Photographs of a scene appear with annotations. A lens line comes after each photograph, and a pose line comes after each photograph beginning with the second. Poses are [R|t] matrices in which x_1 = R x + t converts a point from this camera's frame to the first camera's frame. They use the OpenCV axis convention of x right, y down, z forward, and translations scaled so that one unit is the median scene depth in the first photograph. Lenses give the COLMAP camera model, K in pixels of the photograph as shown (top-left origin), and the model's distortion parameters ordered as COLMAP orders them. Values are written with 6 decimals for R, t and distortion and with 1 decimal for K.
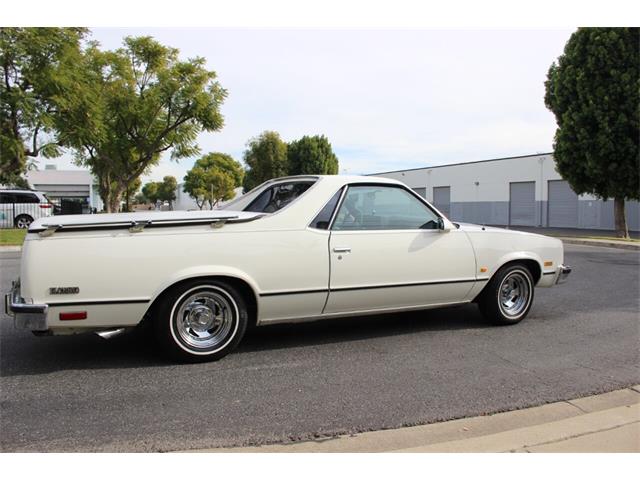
lens RADIAL K [[551.0, 0, 321.0], [0, 551.0, 223.9], [0, 0, 1]] dist [-0.167206, 0.144551]
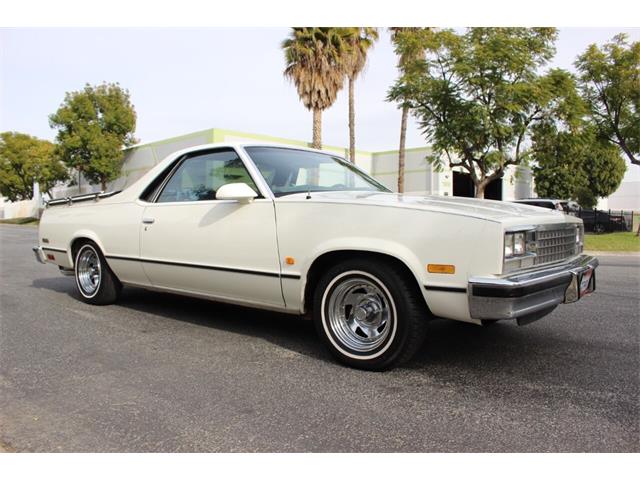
lens RADIAL K [[551.0, 0, 321.0], [0, 551.0, 223.9], [0, 0, 1]] dist [-0.167206, 0.144551]
pose [[0.369905, -0.002587, -0.929066, 0.814225], [-0.030783, 0.999413, -0.015039, 0.043549], [0.928560, 0.034162, 0.369608, 0.707219]]
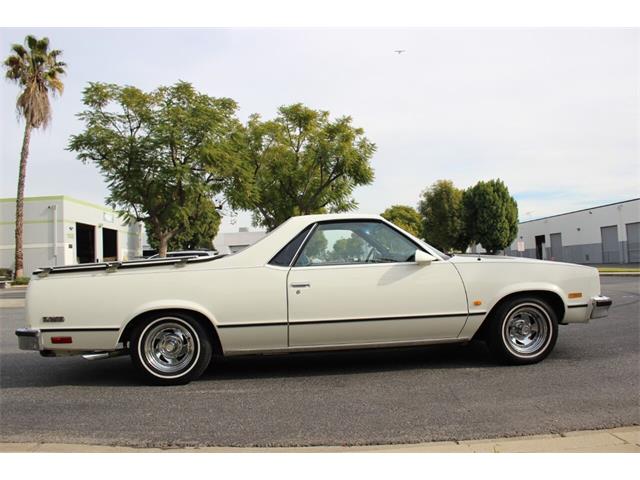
lens RADIAL K [[551.0, 0, 321.0], [0, 551.0, 223.9], [0, 0, 1]] dist [-0.167206, 0.144551]
pose [[0.927694, -0.072012, -0.366331, 0.354464], [0.036074, 0.993920, -0.104027, 0.032330], [0.371595, 0.083290, 0.924651, 0.029675]]
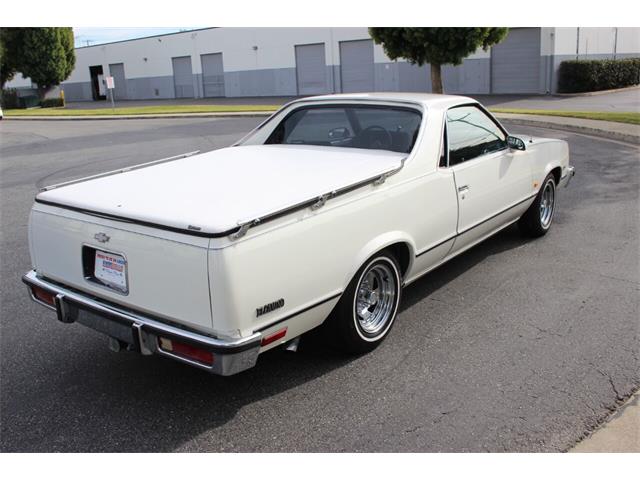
lens RADIAL K [[647.5, 0, 320.0], [0, 647.5, 240.0], [0, 0, 1]] dist [-0.135899, 0.140368]
pose [[0.901654, -0.157709, 0.402677, -0.455931], [0.062980, 0.969092, 0.238525, -0.100891], [-0.427849, -0.189706, 0.883718, 0.130571]]
